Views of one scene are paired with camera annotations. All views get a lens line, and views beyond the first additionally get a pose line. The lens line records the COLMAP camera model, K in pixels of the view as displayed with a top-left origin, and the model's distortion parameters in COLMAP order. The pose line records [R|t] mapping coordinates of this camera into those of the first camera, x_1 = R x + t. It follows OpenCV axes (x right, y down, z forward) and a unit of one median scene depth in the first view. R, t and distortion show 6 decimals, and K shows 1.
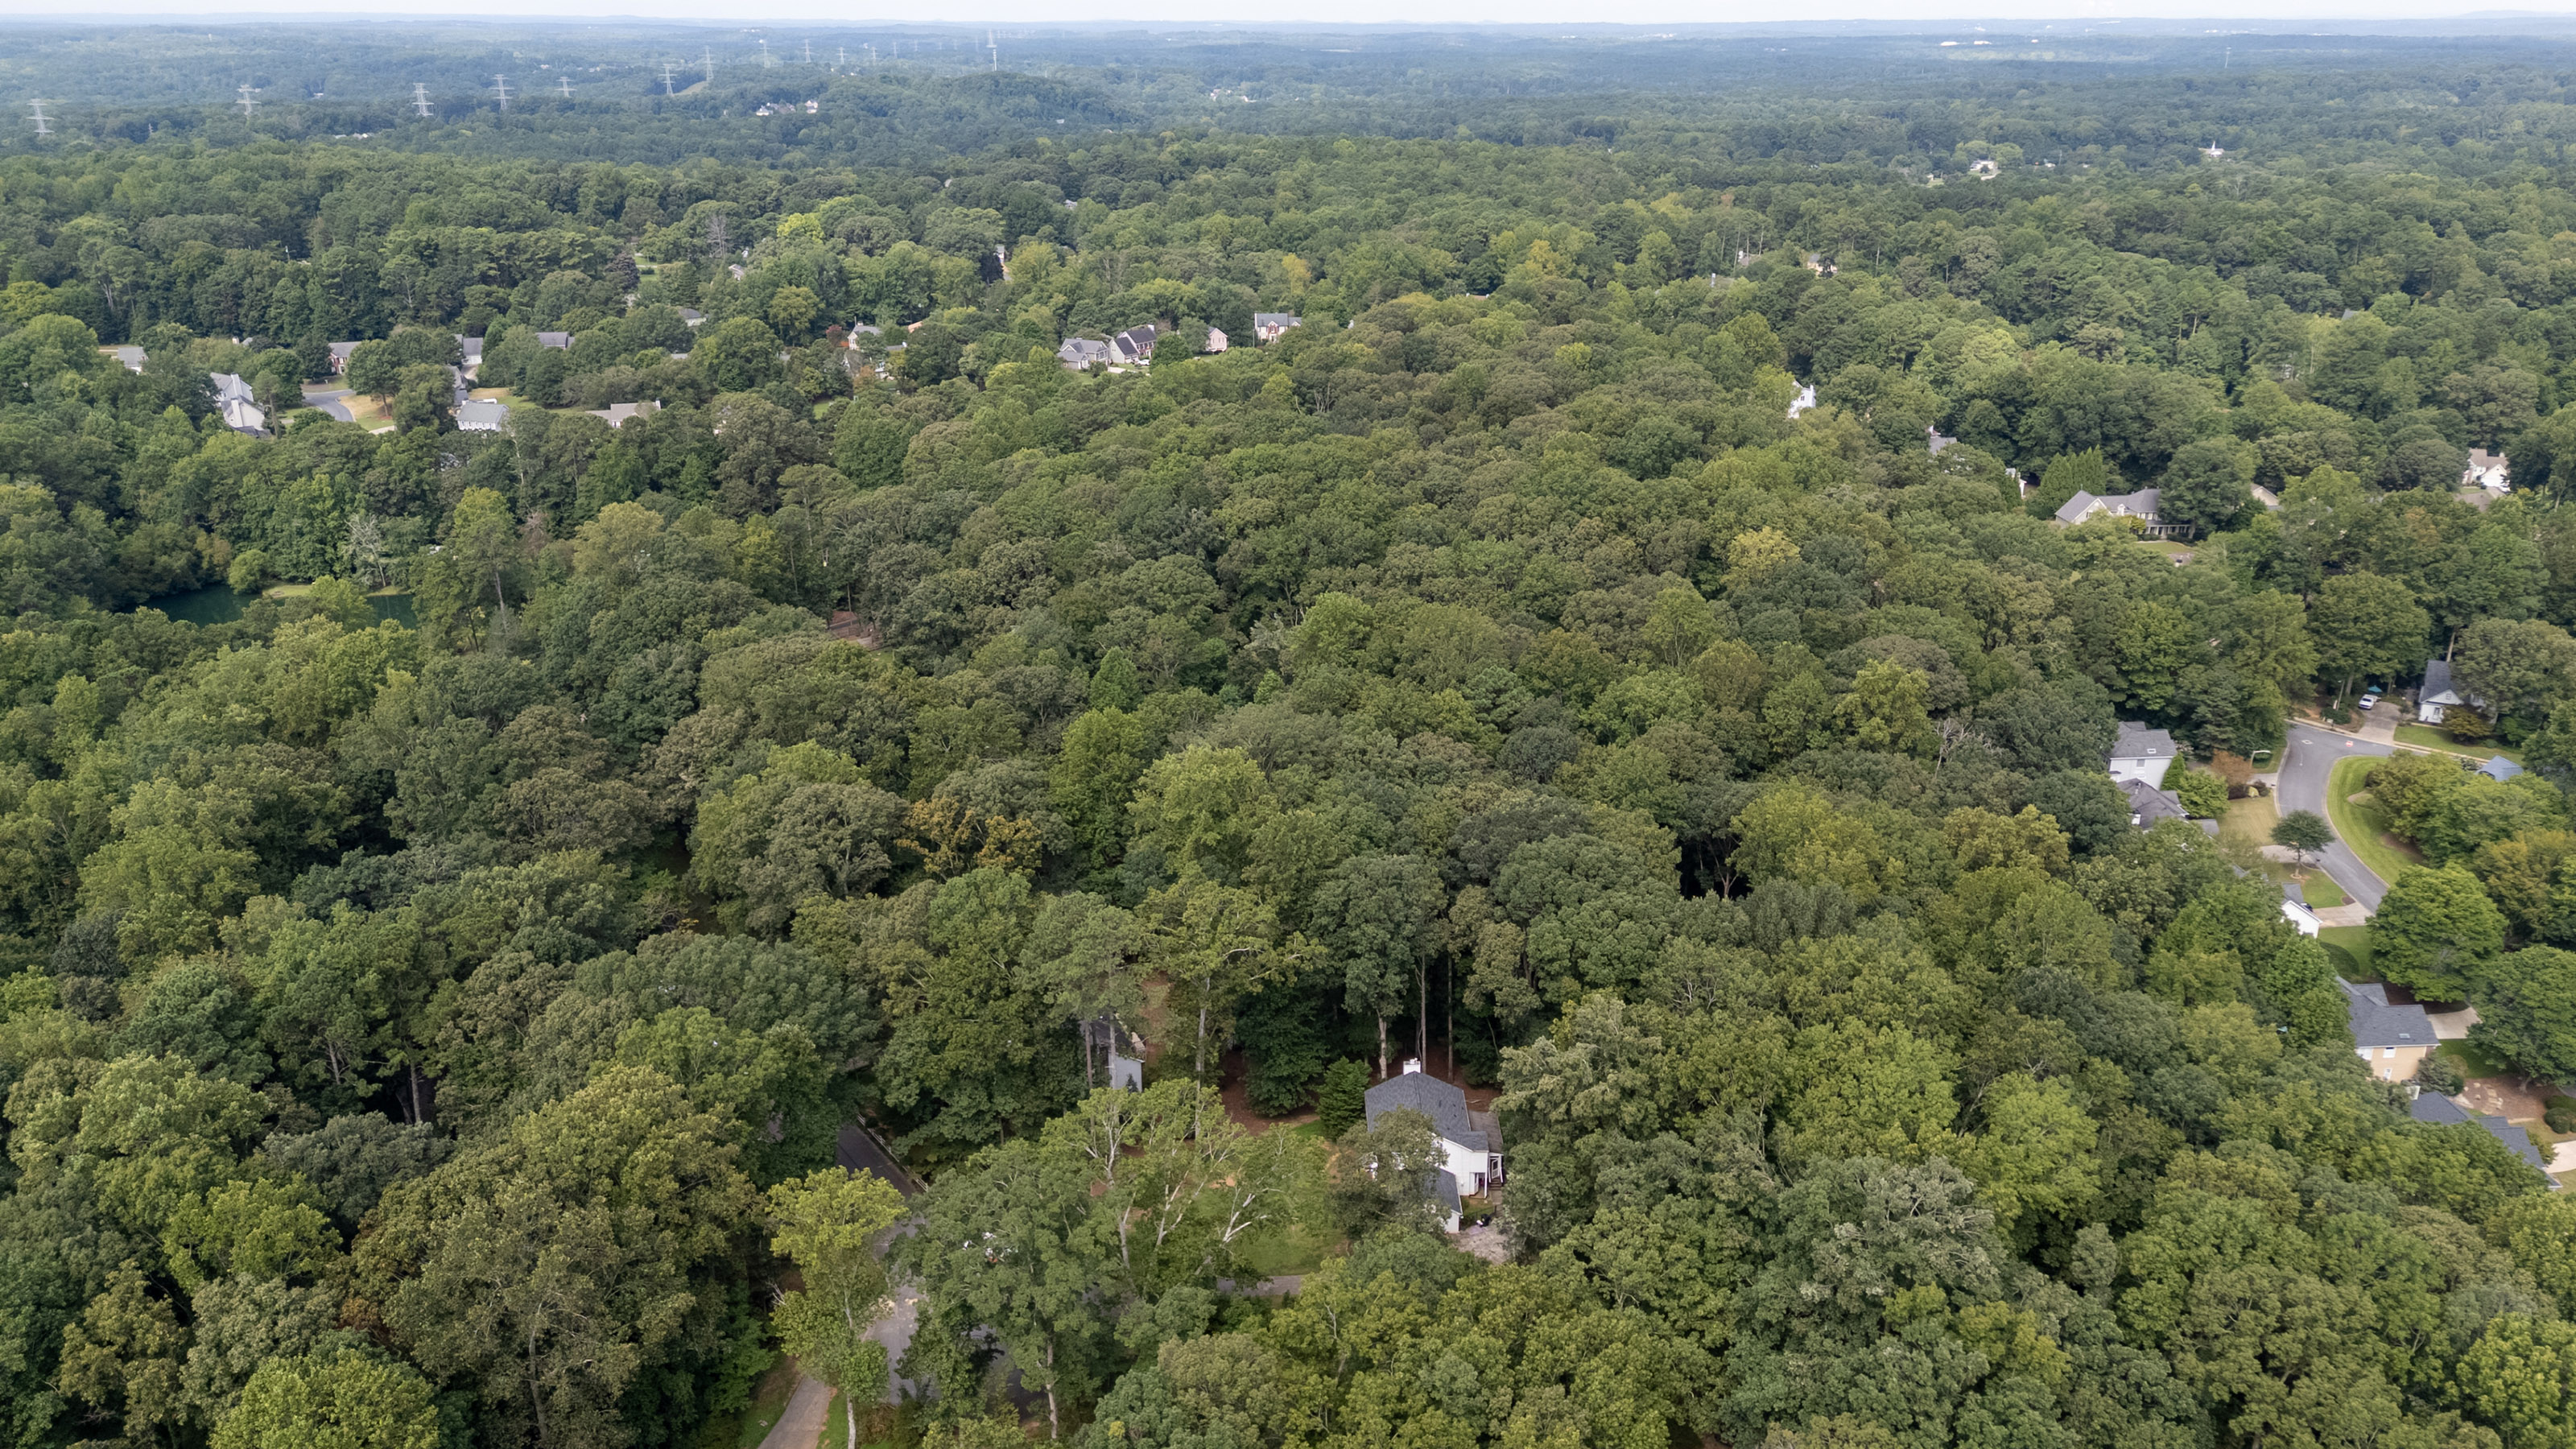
lens RADIAL K [[1847.7, 0, 1290.6], [0, 1847.7, 728.4], [0, 0, 1]] dist [0.038806, -0.026299]
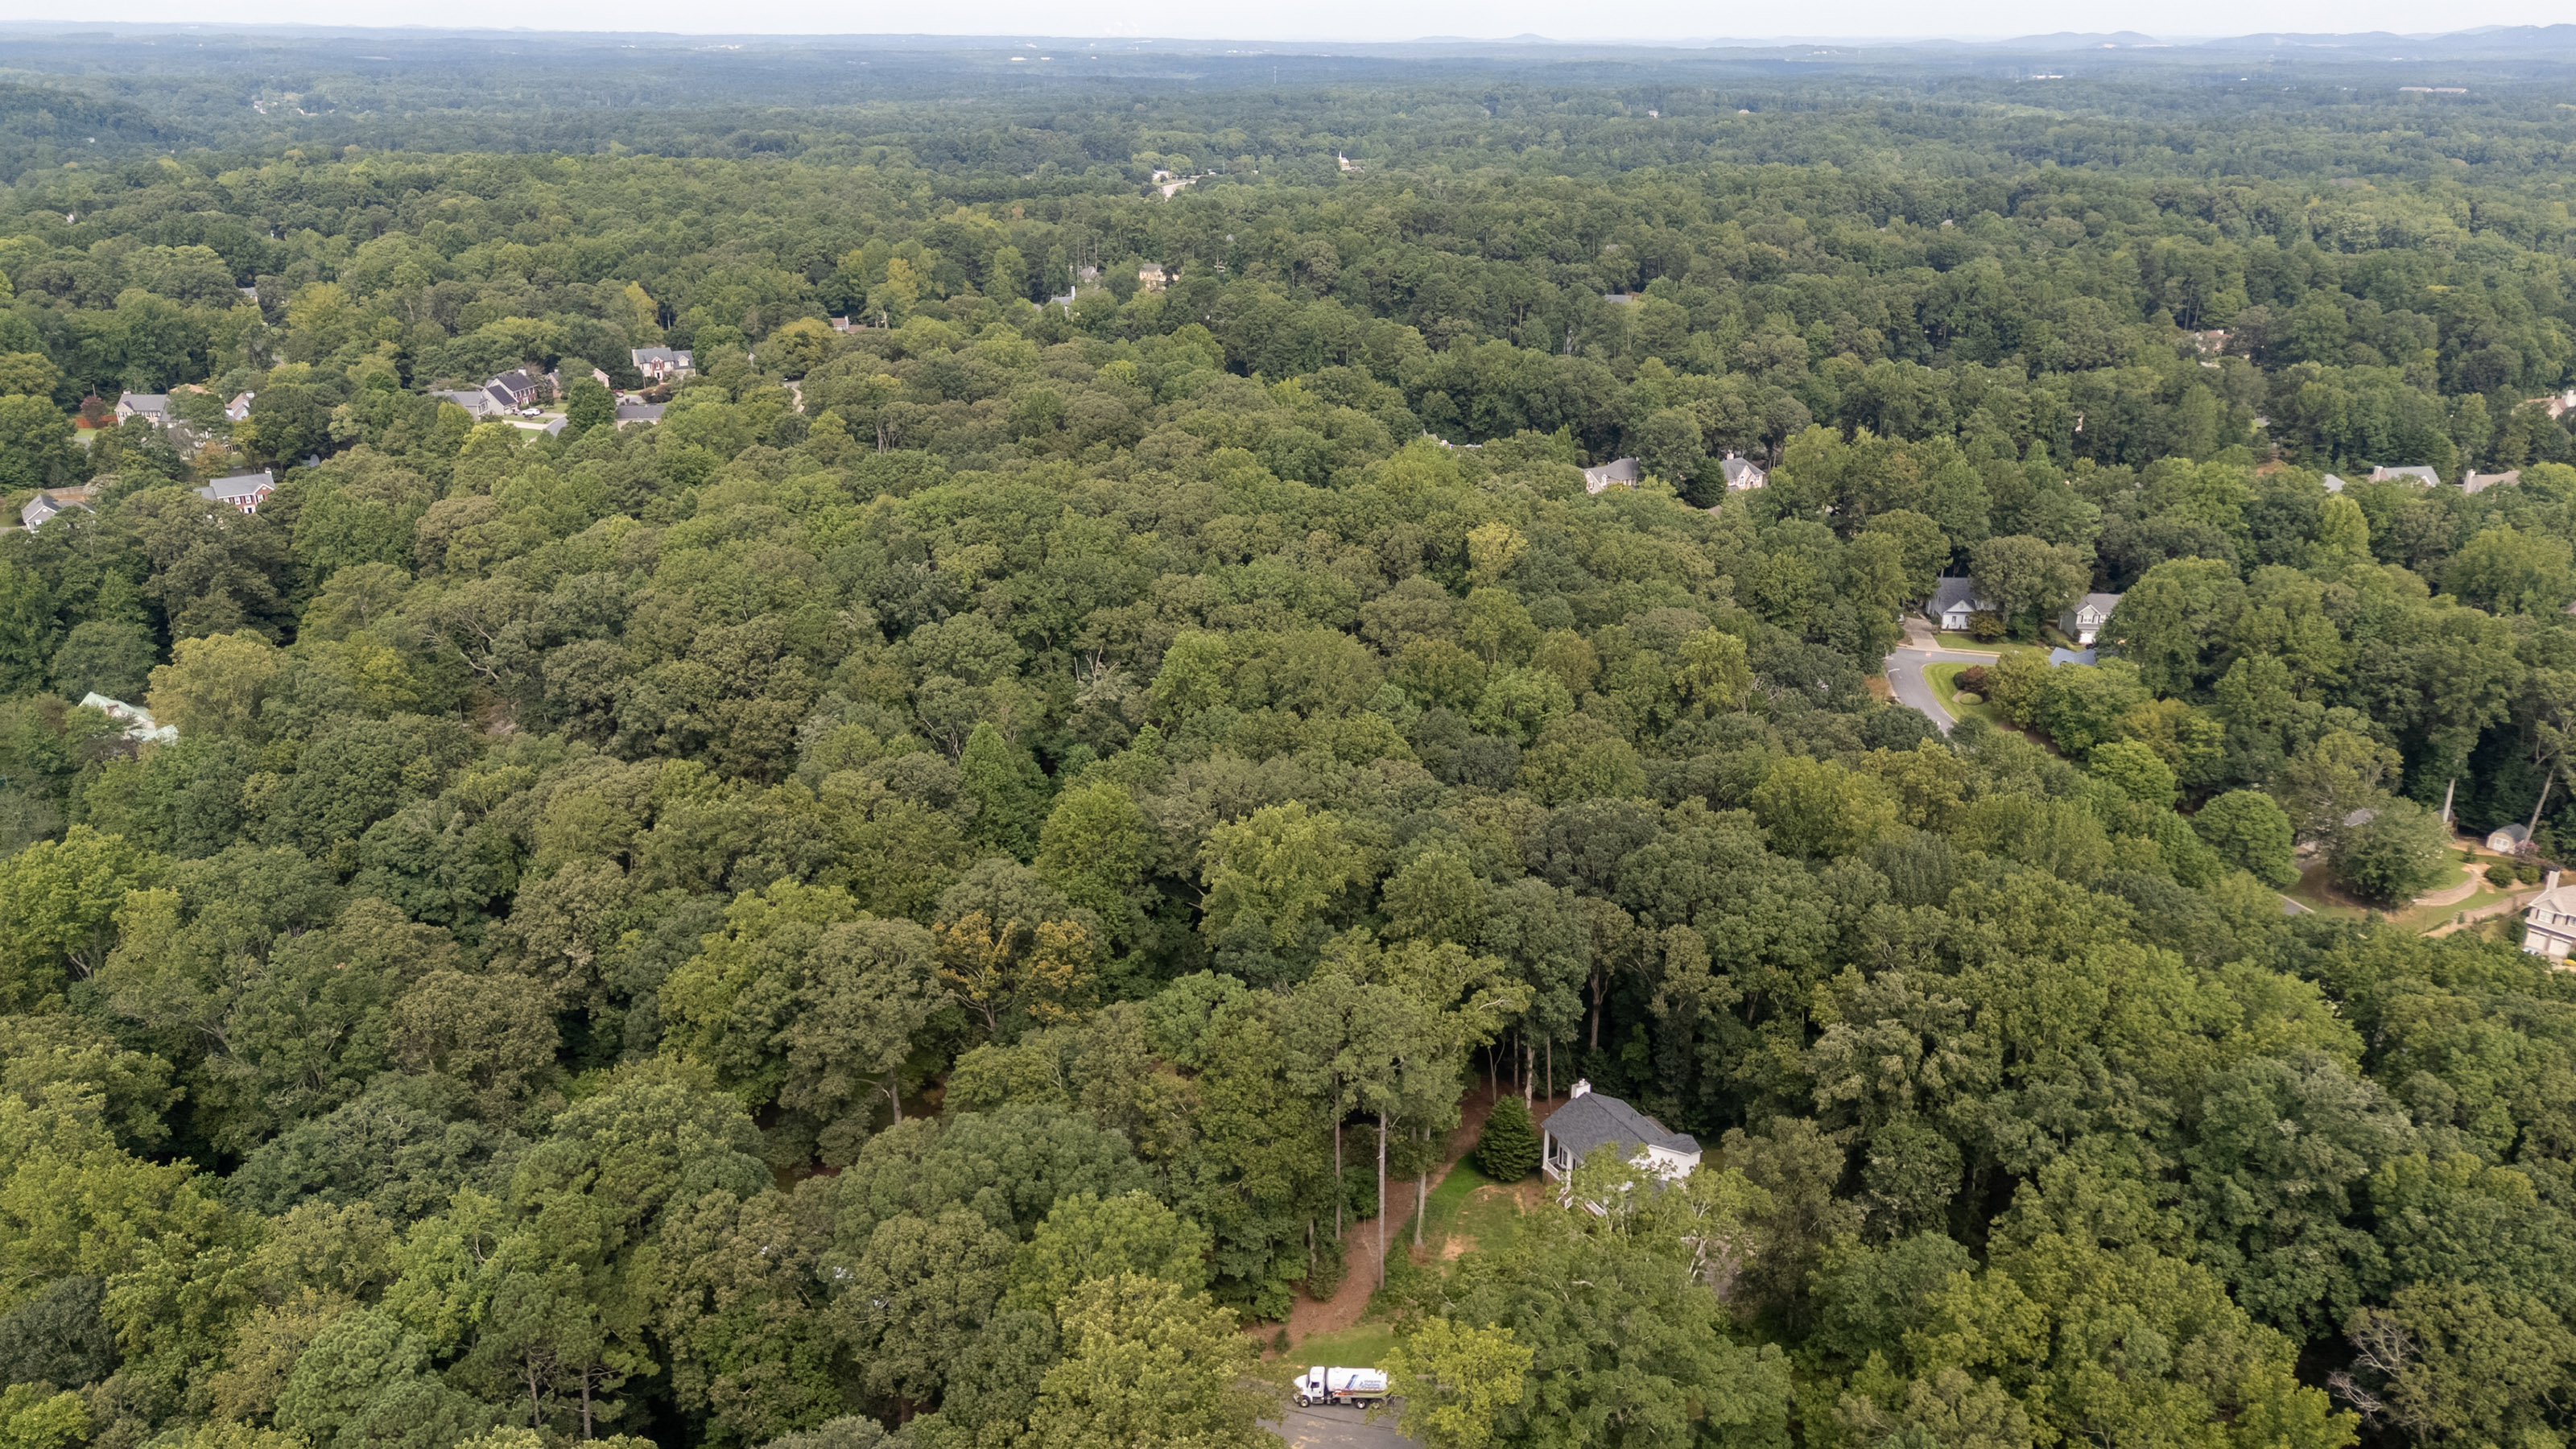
lens RADIAL K [[1847.7, 0, 1295.9], [0, 1847.7, 724.3], [0, 0, 1]] dist [0.038806, -0.026299]
pose [[0.895829, -0.146030, 0.419721, -0.146527], [0.149487, 0.988451, 0.024846, -0.018496], [-0.418502, 0.040485, 0.907313, 0.048482]]
